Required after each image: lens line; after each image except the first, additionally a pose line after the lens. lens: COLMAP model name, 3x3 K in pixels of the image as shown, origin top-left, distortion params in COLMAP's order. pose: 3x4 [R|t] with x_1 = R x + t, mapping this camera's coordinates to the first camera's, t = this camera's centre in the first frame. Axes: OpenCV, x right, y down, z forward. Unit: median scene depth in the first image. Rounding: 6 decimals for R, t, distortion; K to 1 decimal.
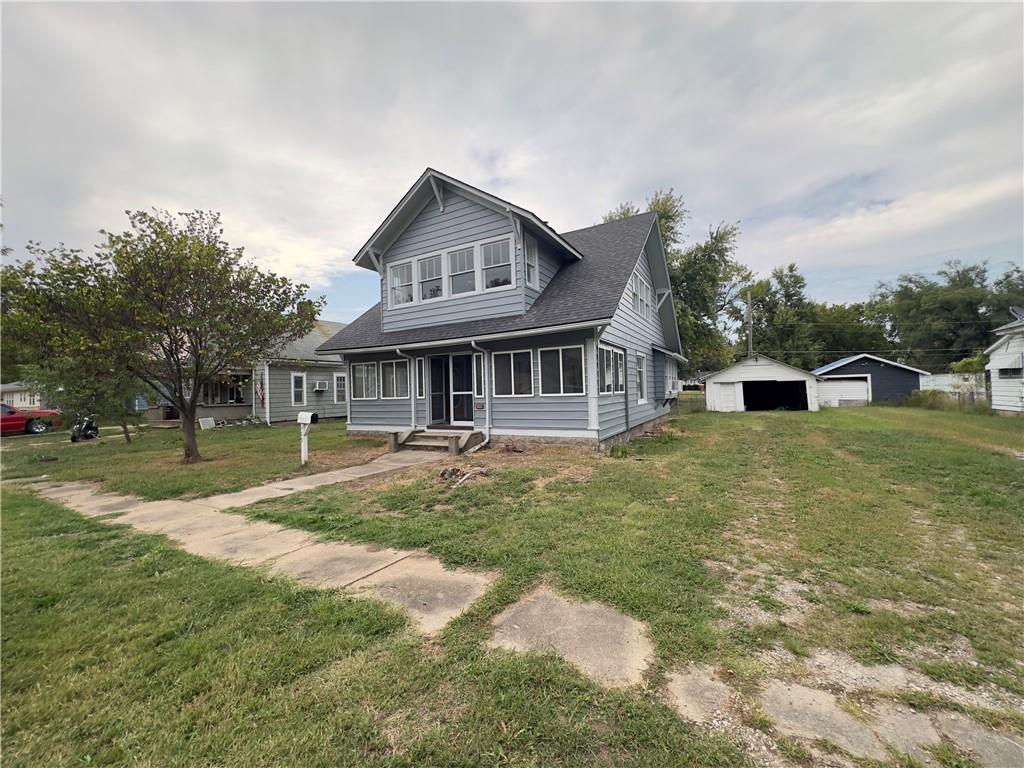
lens RADIAL K [[410.4, 0, 511.9], [0, 410.4, 383.4], [0, 0, 1]] dist [0.009636, -0.000516]
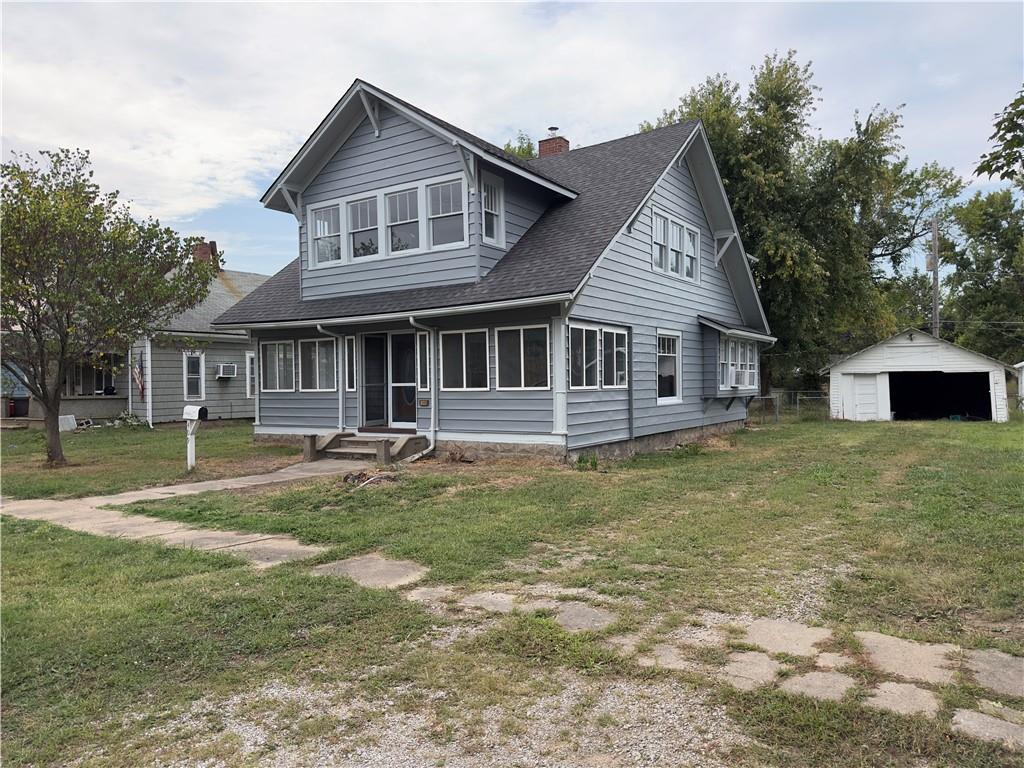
lens RADIAL K [[726.4, 0, 516.9], [0, 726.4, 382.8], [0, 0, 1]] dist [0.074838, -0.075888]
pose [[0.997027, 0.013687, -0.075832, 0.191922], [-0.012157, 0.999714, 0.020606, -0.009850], [0.076093, -0.019623, 0.996908, -0.309568]]
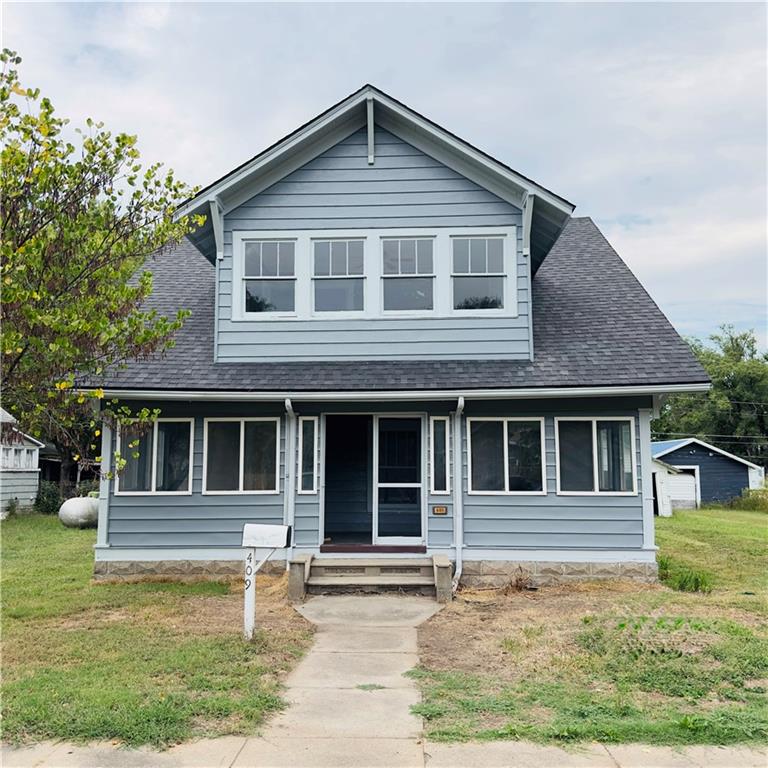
lens RADIAL K [[742.2, 0, 386.2], [0, 742.2, 387.6], [0, 0, 1]] dist [0.110439, 0.000000]
pose [[0.888402, 0.076916, 0.452576, -0.627682], [-0.032272, 0.993889, -0.105564, -0.001317], [-0.457930, 0.079178, 0.885455, 0.105414]]
